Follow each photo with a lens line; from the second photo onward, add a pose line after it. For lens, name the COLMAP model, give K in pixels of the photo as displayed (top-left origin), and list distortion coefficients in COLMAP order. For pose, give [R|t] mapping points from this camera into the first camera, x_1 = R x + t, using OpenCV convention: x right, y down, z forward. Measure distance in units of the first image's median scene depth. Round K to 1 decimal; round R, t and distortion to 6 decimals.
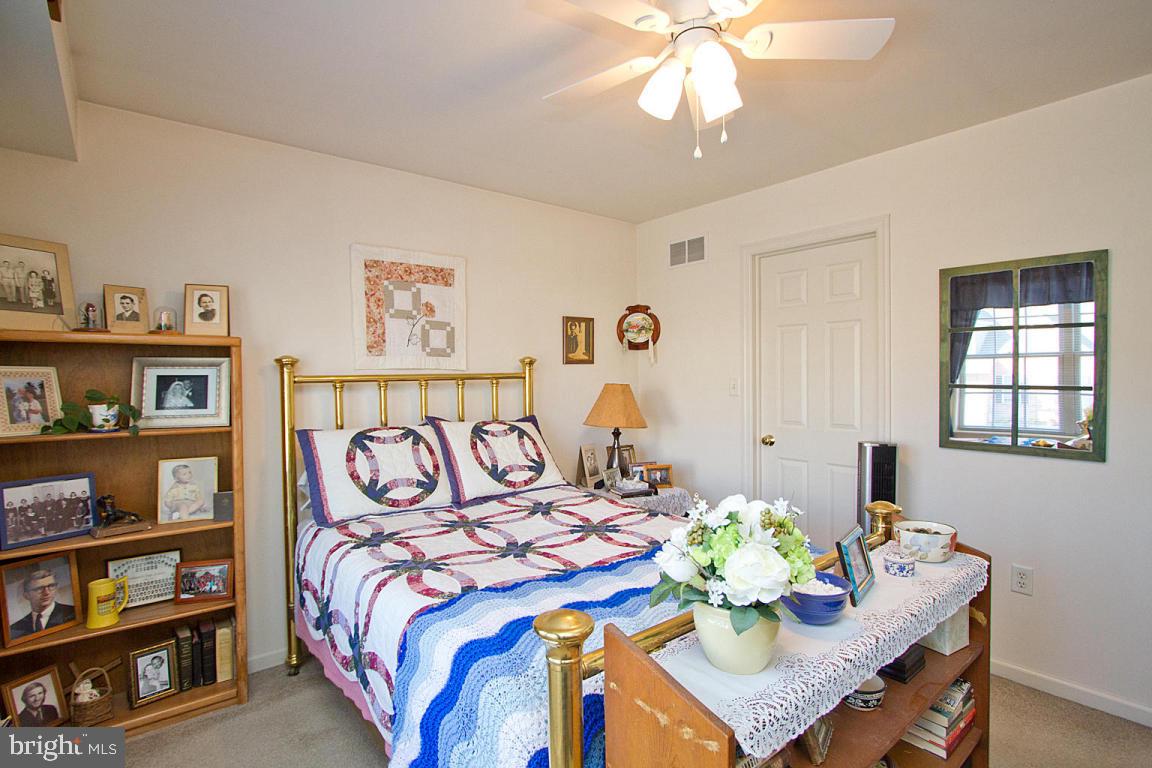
lens RADIAL K [[574.1, 0, 576.0], [0, 574.1, 384.0], [0, 0, 1]] dist [-0.002728, -0.000288]
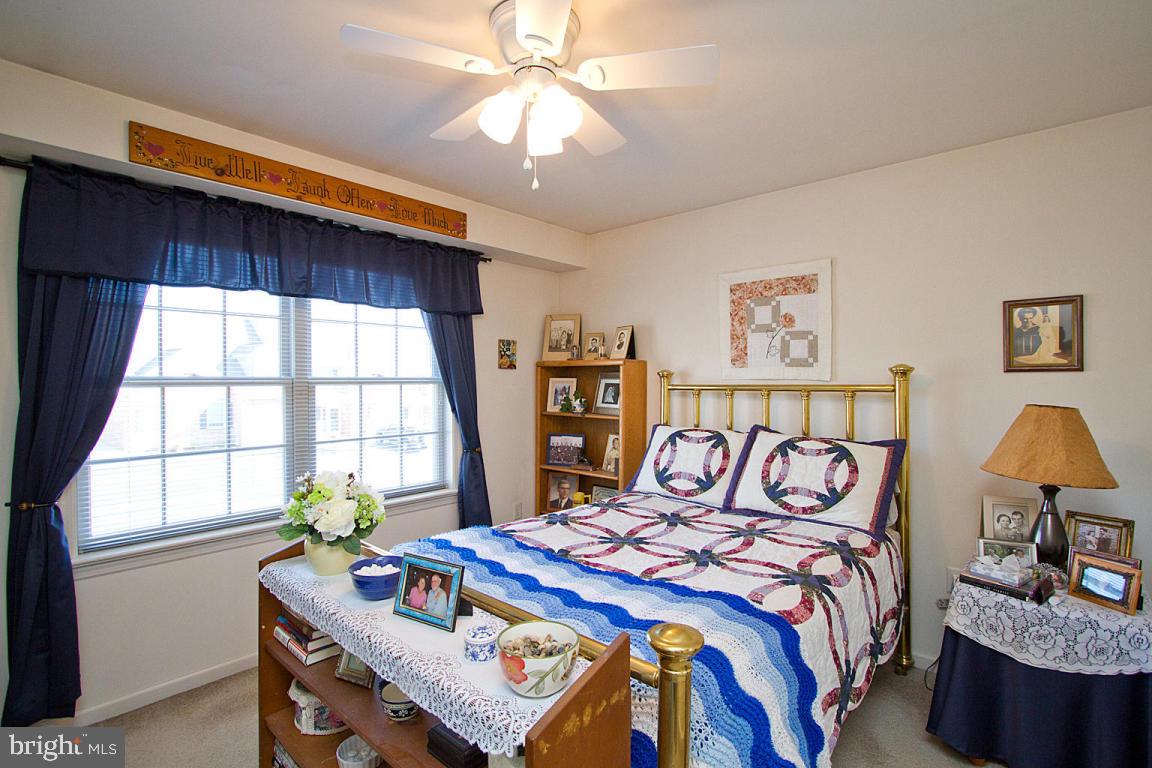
lens RADIAL K [[545.7, 0, 576.0], [0, 545.7, 384.0], [0, 0, 1]] dist [-0.002760, 0.000191]
pose [[0.154726, 0.015994, -0.987828, 0.714433], [-0.019507, 0.999723, 0.013131, -0.026607], [0.987765, 0.017237, 0.154995, 0.550799]]
